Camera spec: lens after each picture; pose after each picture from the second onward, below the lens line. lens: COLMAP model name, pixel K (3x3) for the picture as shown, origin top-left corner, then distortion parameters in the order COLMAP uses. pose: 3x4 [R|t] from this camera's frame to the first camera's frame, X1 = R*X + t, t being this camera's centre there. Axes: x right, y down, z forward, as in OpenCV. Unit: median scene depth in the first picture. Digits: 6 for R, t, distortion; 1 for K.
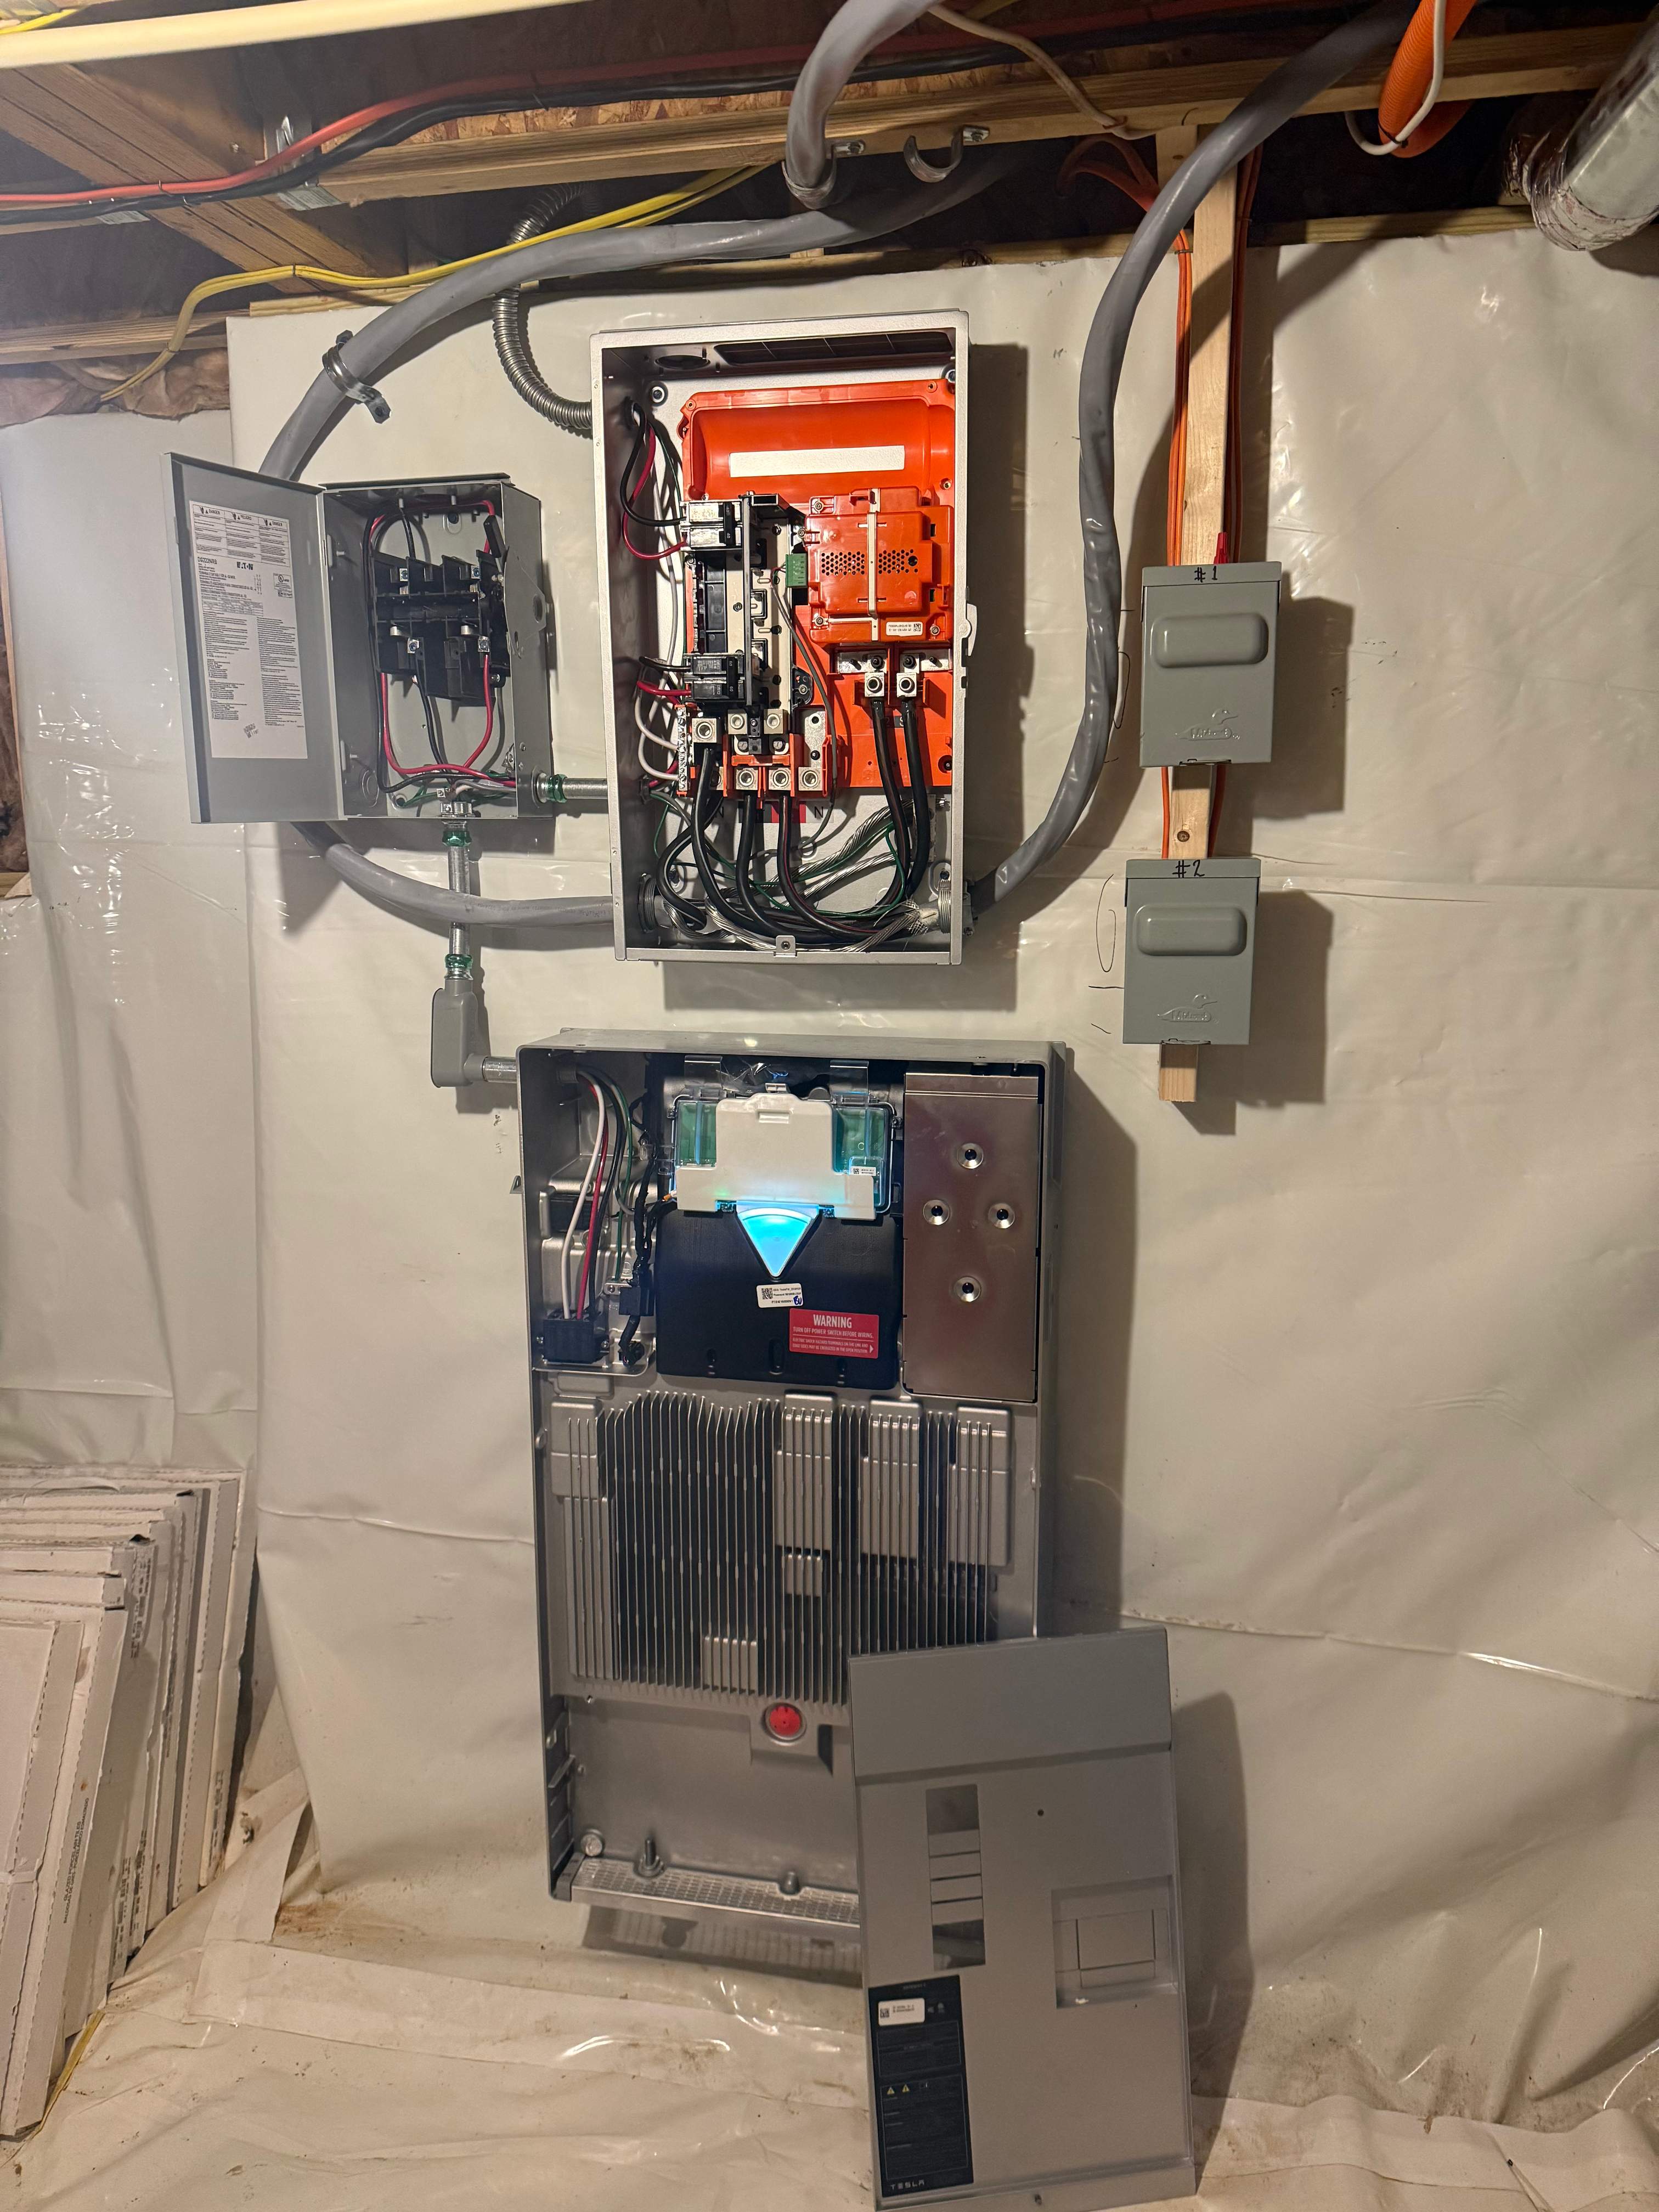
lens RADIAL K [[1543.3, 0, 836.9], [0, 1543.3, 1105.7], [0, 0, 1]] dist [0.013558, -0.016583]
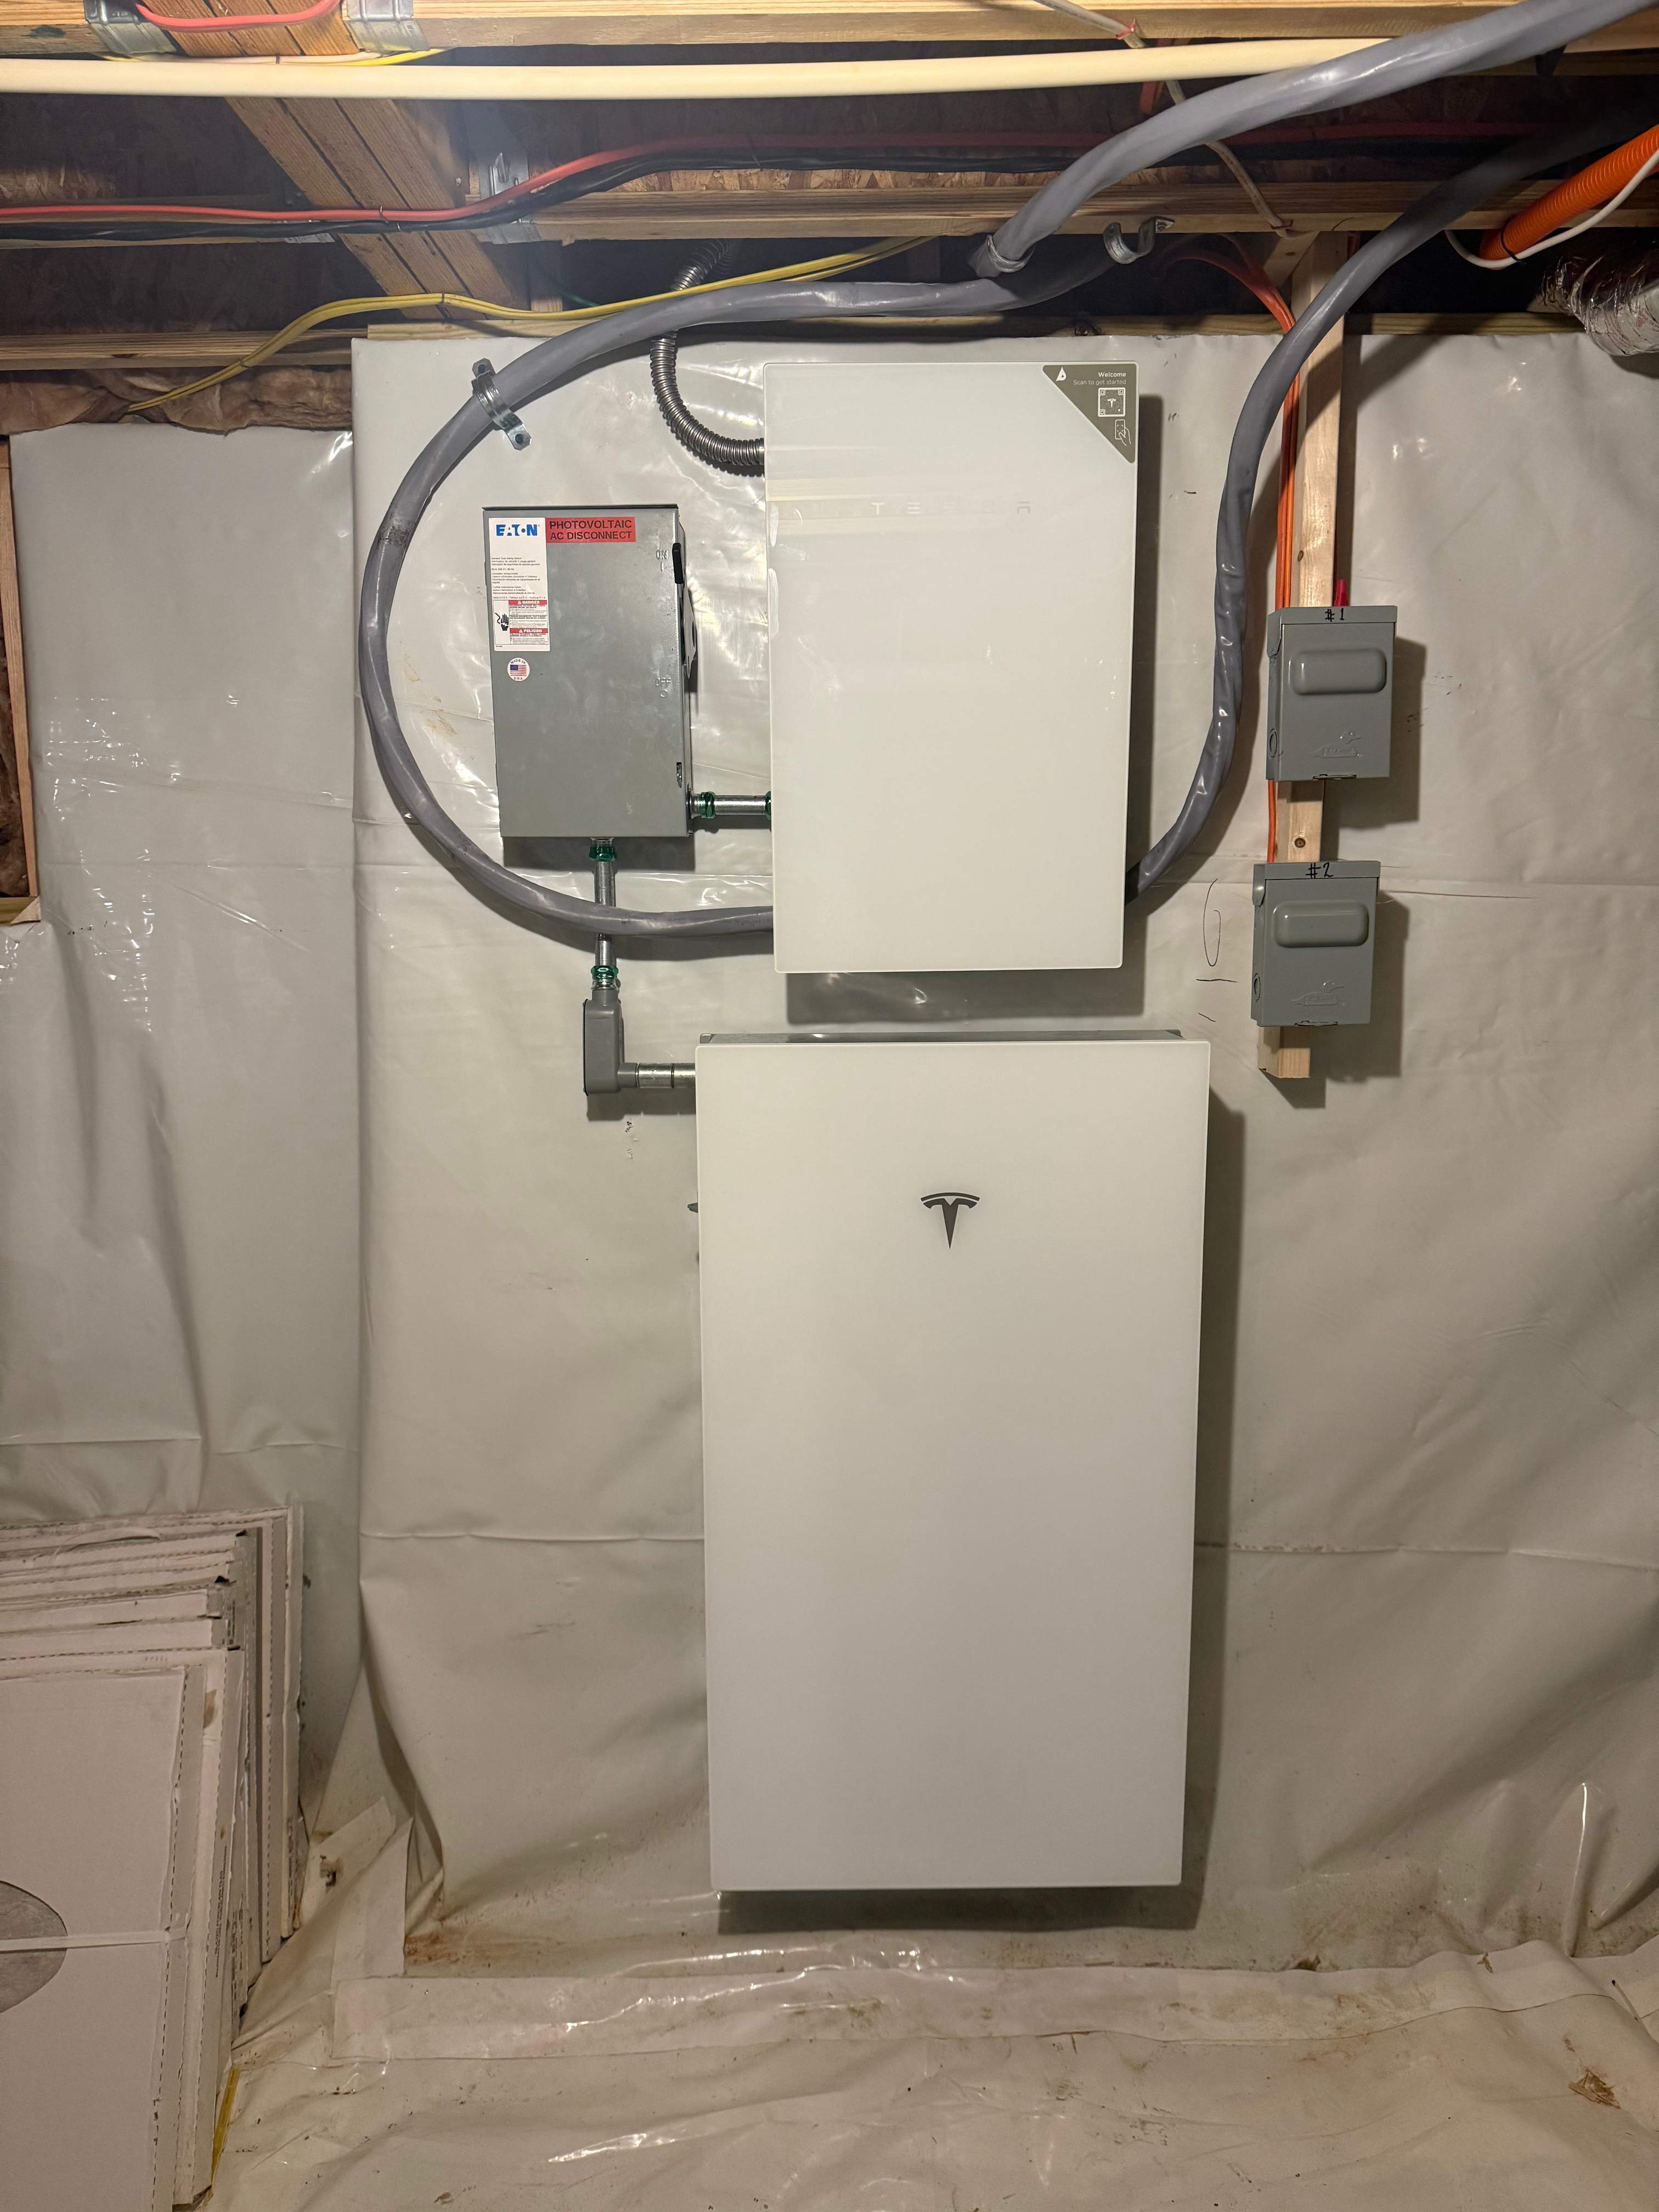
lens RADIAL K [[1543.3, 0, 826.2], [0, 1543.3, 1104.5], [0, 0, 1]] dist [0.013558, -0.016583]
pose [[0.979058, -0.039890, 0.199637, -0.319942], [0.043963, 0.998905, -0.016011, 0.018359], [-0.198780, 0.024452, 0.979739, -0.036101]]
